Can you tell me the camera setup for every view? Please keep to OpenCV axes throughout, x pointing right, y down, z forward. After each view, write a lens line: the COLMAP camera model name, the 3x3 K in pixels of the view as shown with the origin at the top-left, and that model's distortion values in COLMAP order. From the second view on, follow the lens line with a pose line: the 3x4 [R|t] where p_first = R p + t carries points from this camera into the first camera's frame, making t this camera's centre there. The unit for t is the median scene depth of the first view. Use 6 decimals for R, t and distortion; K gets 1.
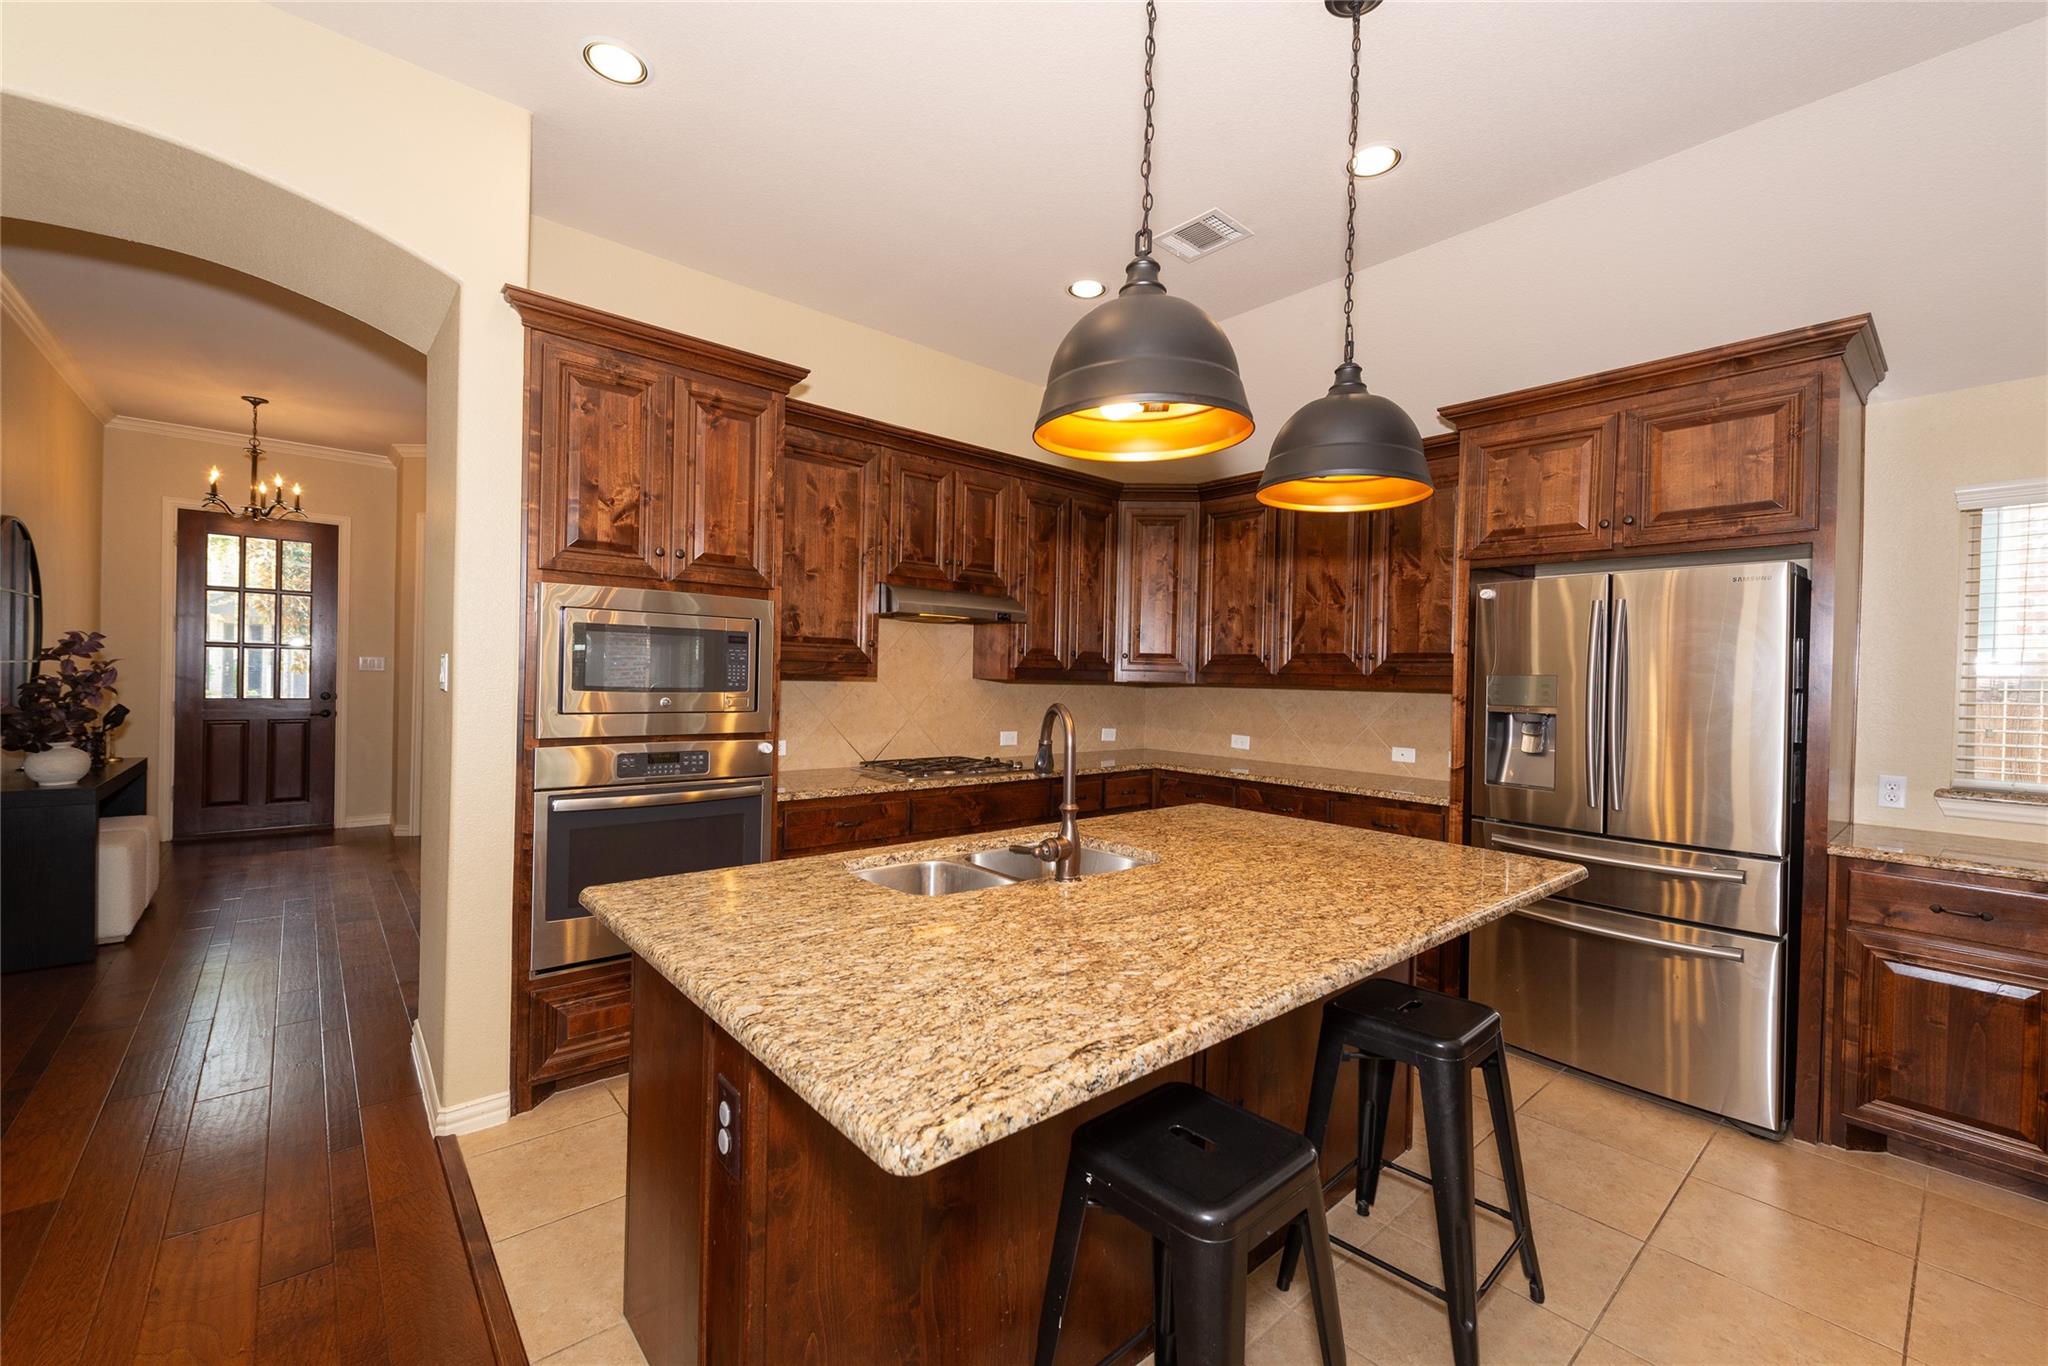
lens RADIAL K [[814.2, 0, 1026.4], [0, 814.2, 680.1], [0, 0, 1]] dist [0.015256, -0.006654]
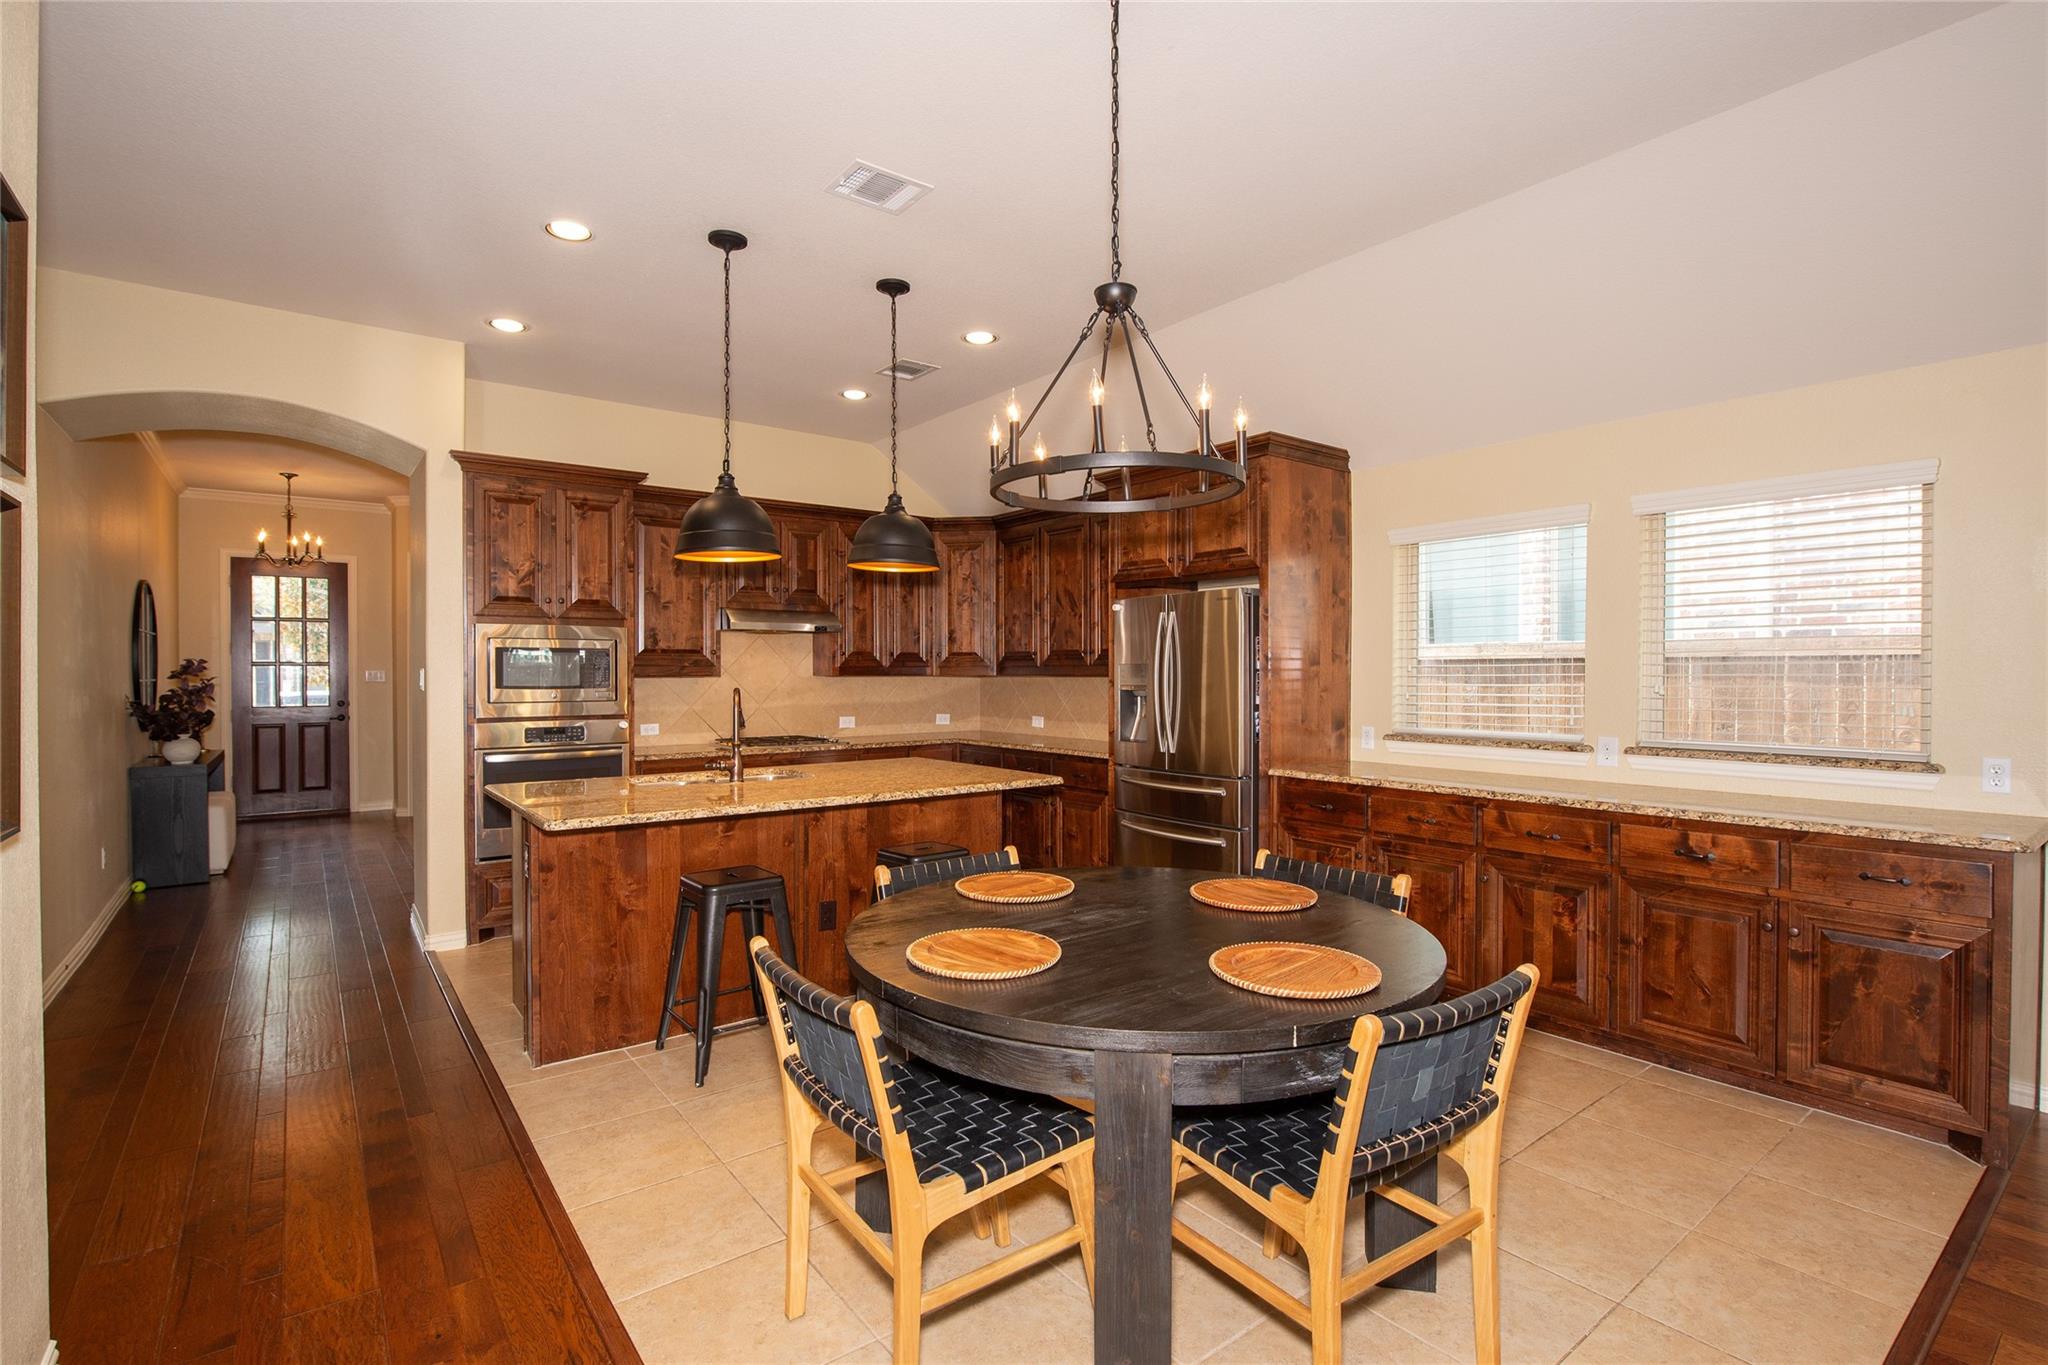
lens RADIAL K [[942.3, 0, 1012.2], [0, 942.3, 677.7], [0, 0, 1]] dist [-0.014541, -0.000082]
pose [[0.997142, -0.024503, -0.071465, 0.517497], [0.024493, 0.999699, -0.001019, 0.014687], [0.071469, -0.000735, 0.997443, -0.677472]]
